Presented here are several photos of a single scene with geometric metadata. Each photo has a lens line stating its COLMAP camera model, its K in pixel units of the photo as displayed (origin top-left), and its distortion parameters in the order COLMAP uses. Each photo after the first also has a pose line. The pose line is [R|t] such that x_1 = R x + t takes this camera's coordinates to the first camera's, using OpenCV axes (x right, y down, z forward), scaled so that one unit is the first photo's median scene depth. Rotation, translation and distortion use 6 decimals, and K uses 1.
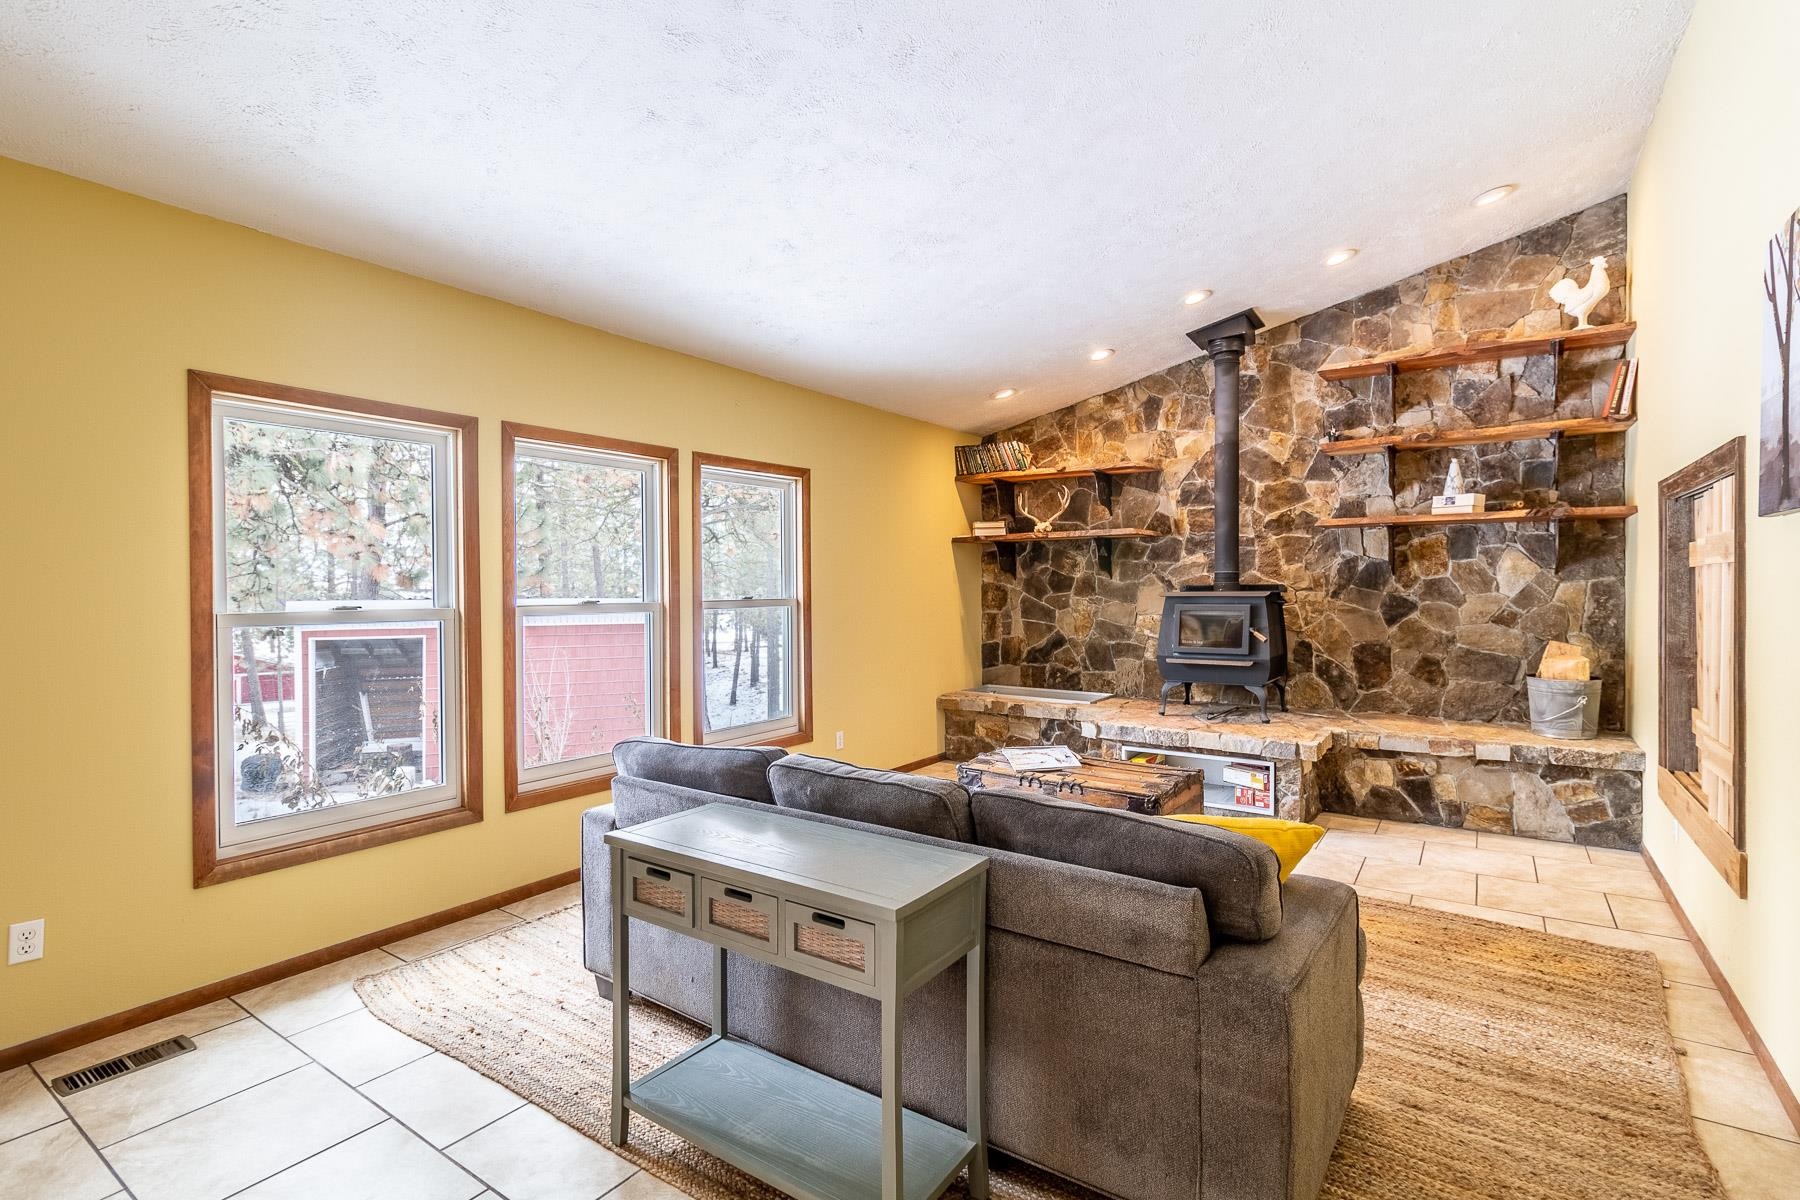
lens RADIAL K [[843.0, 0, 896.8], [0, 843.0, 594.1], [0, 0, 1]] dist [0.003642, 0.000573]
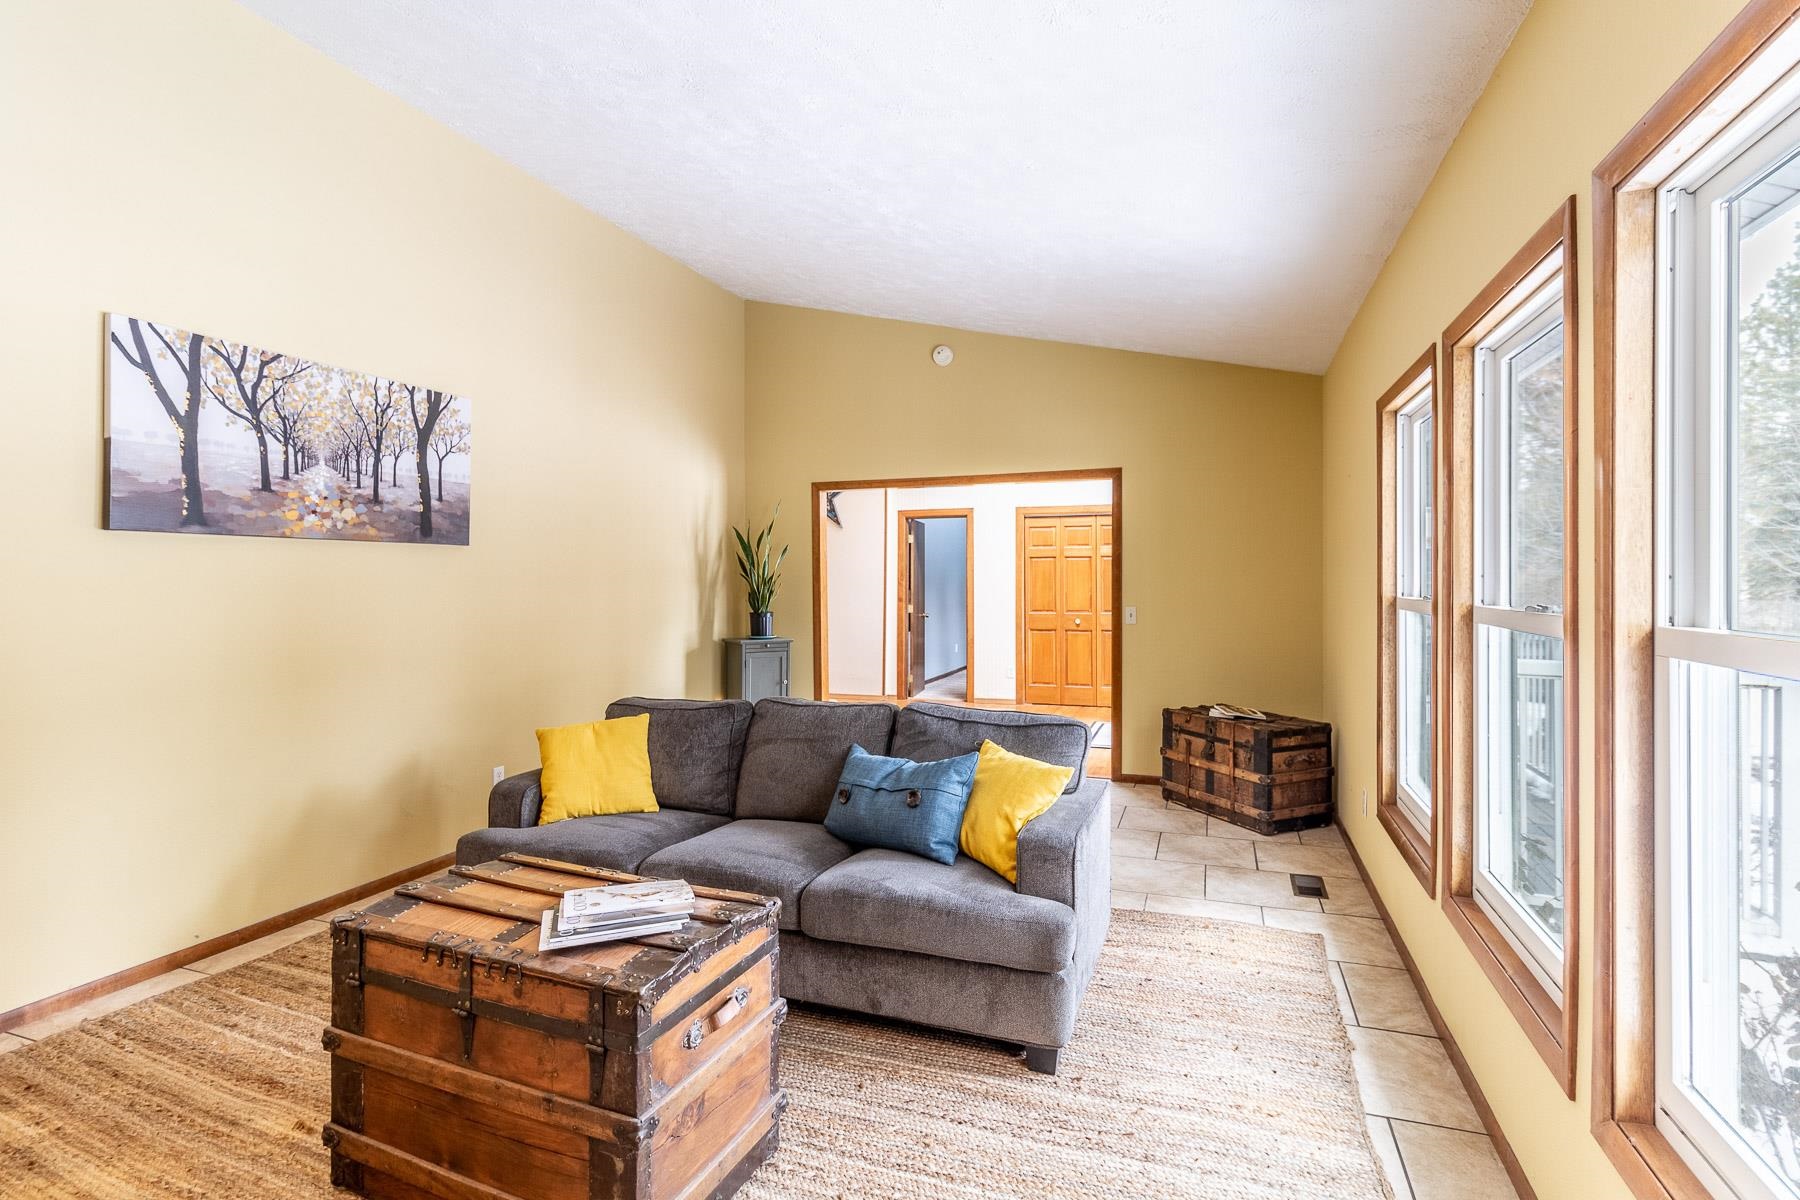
lens RADIAL K [[843.0, 0, 895.3], [0, 843.0, 585.3], [0, 0, 1]] dist [0.003642, 0.000573]
pose [[-0.969296, 0.008570, -0.245748, 0.092701], [0.002555, 0.999689, 0.024788, -0.016458], [0.245884, 0.023399, -0.969017, 1.089061]]
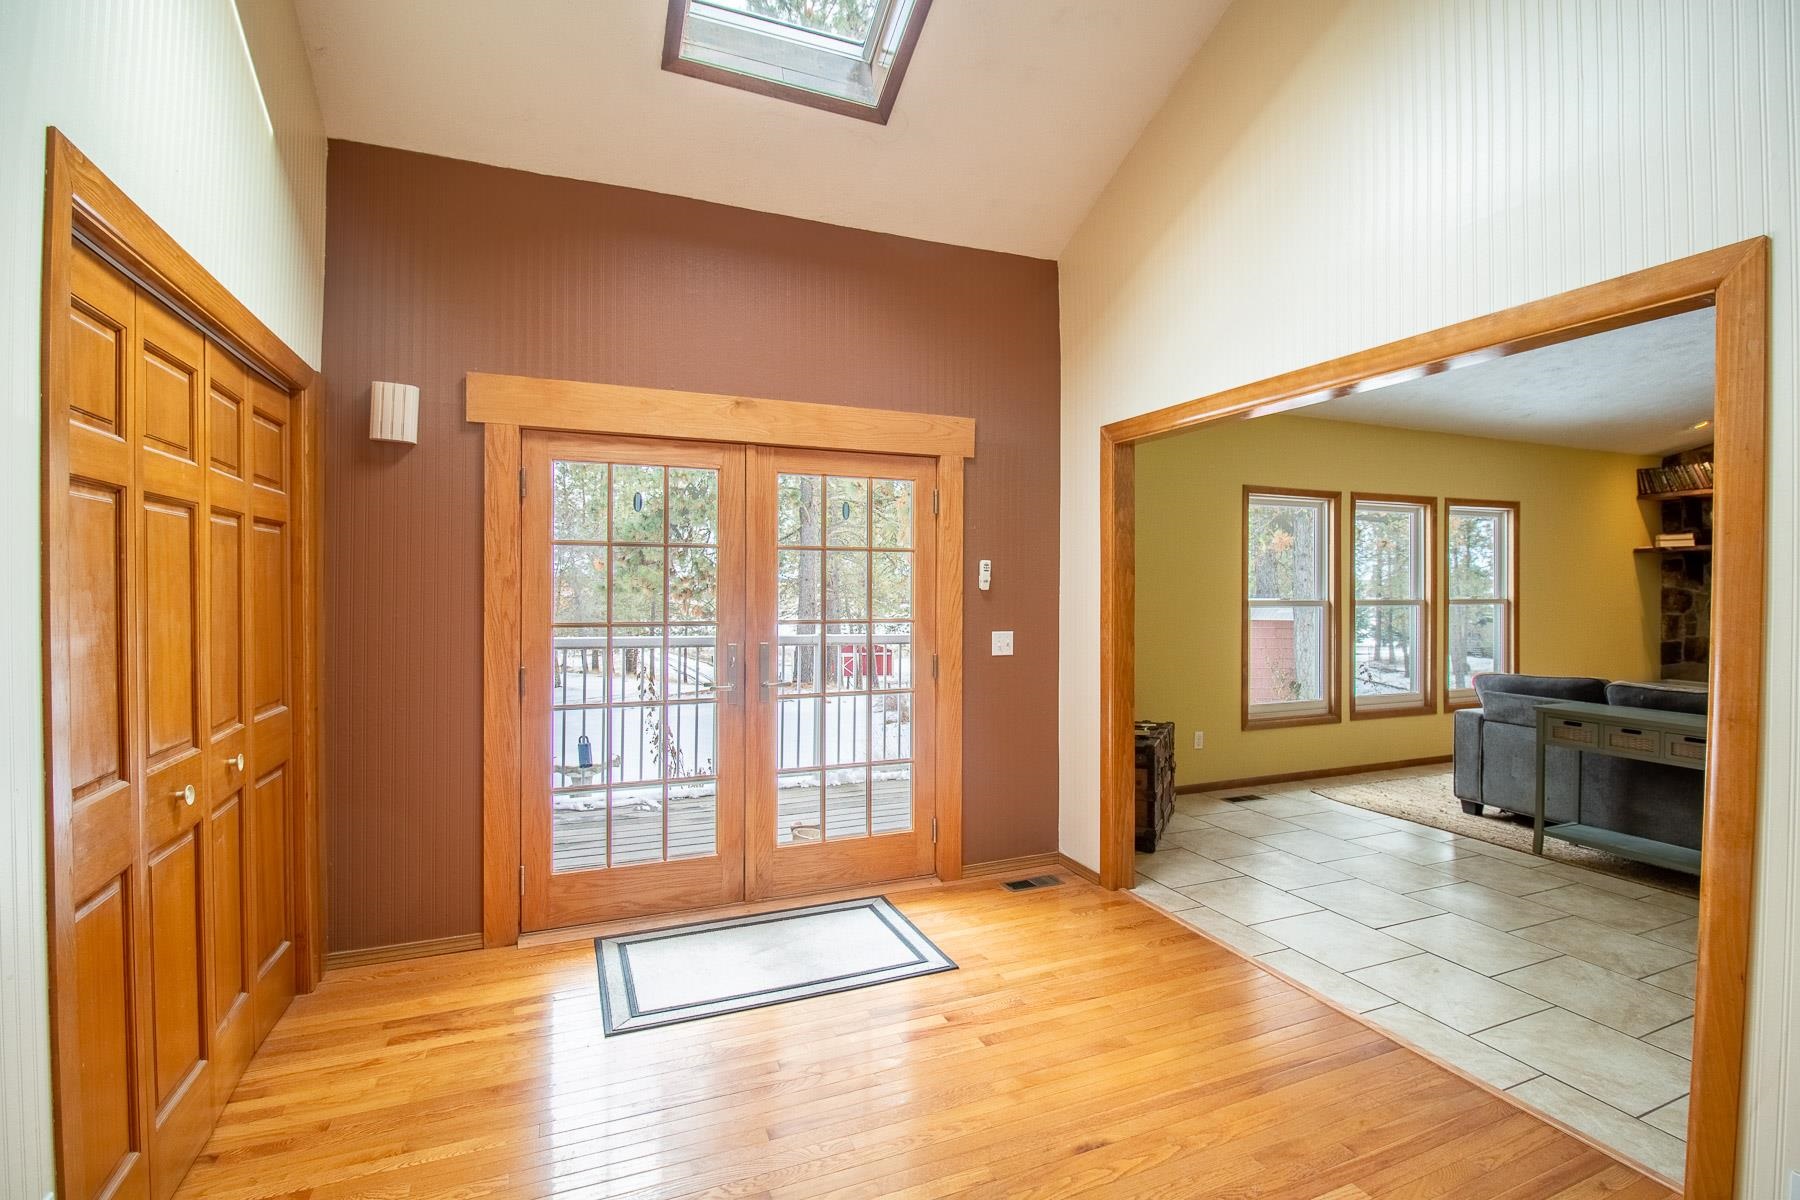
lens RADIAL K [[843.0, 0, 946.8], [0, 843.0, 594.6], [0, 0, 1]] dist [0.003642, 0.000573]
pose [[0.866274, 0.013680, -0.499381, -0.226550], [-0.014376, 0.999894, 0.002454, 0.008548], [0.499362, 0.005053, 0.866379, -0.632696]]
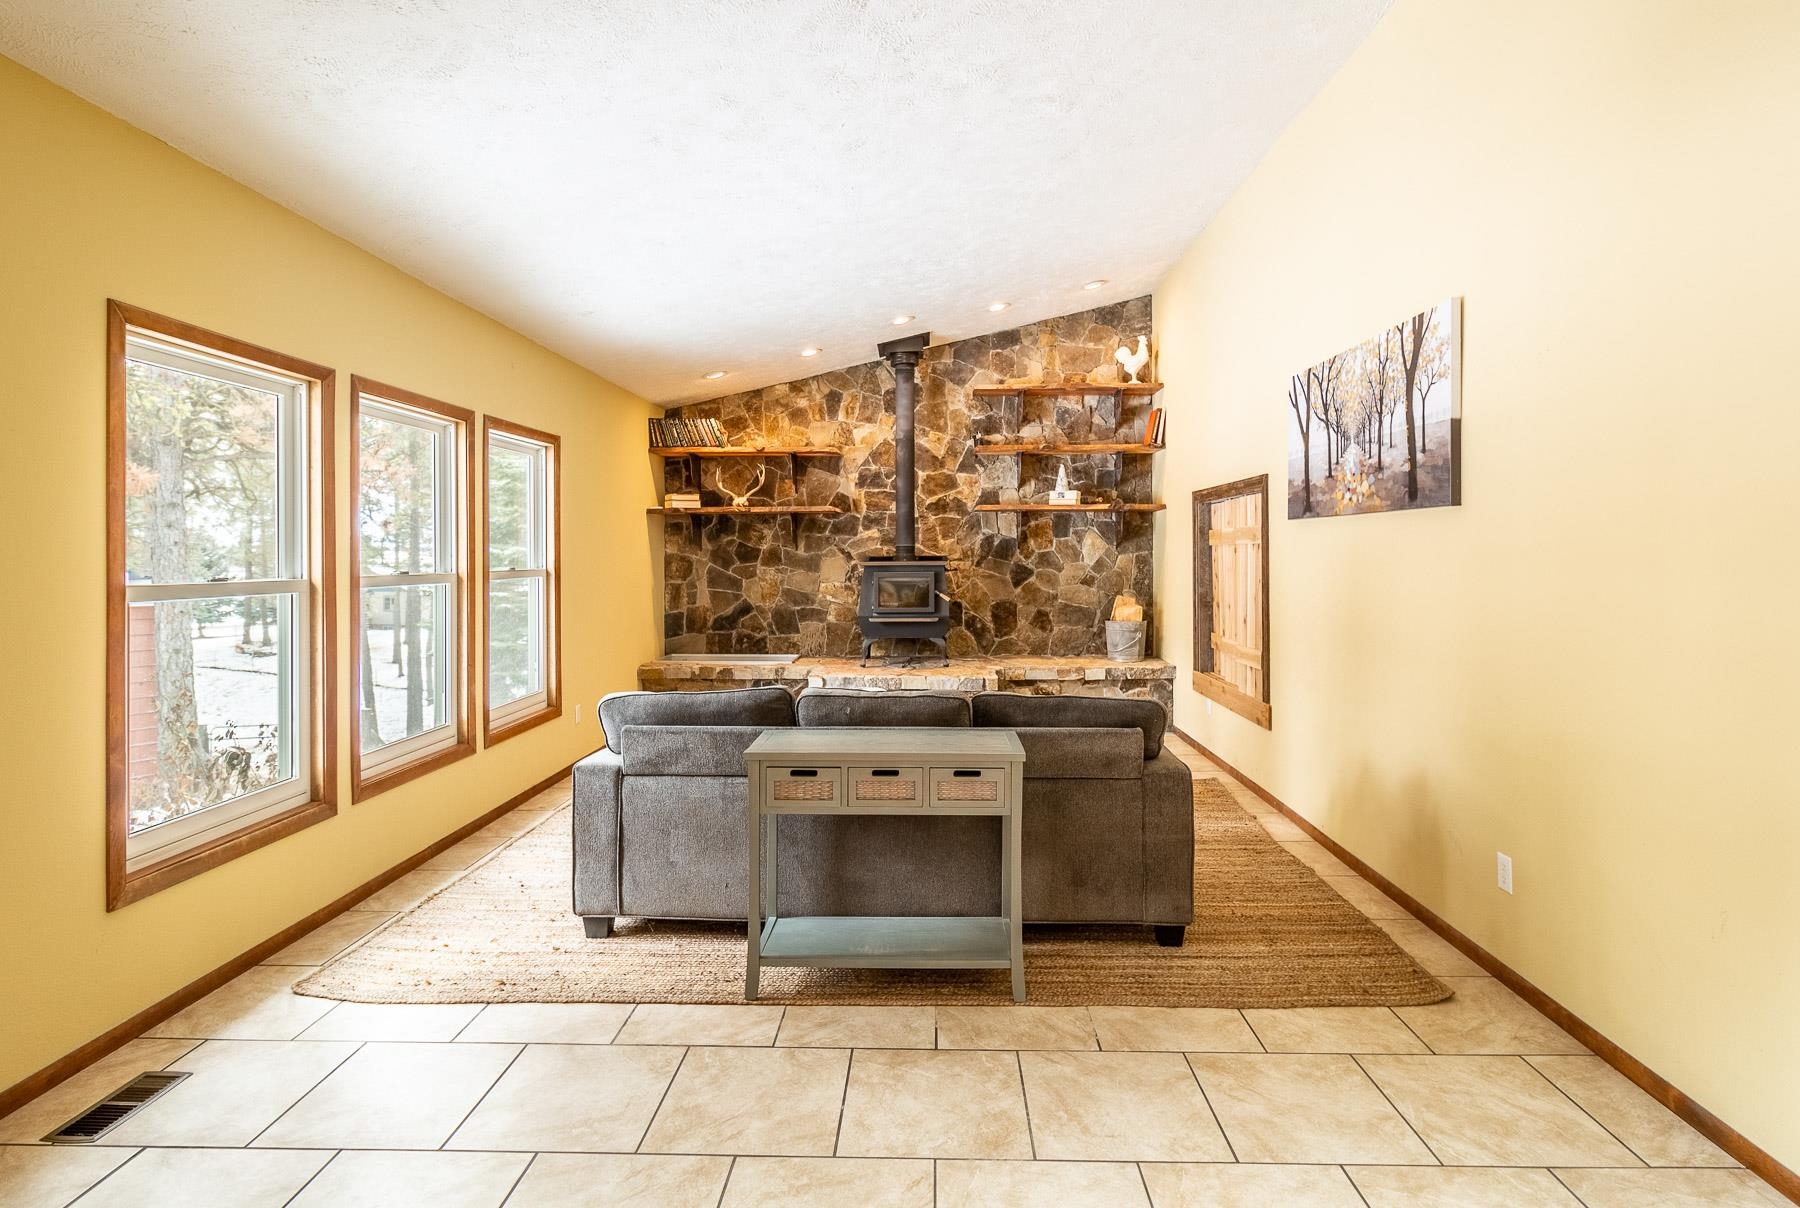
lens RADIAL K [[917.0, 0, 907.9], [0, 917.0, 553.4], [0, 0, 1]] dist [0.000774, 0.003265]
pose [[0.838898, 0.004202, 0.544273, -0.354838], [0.003861, 0.999899, -0.013670, 0.003606], [-0.544275, 0.013569, 0.838797, -0.111494]]
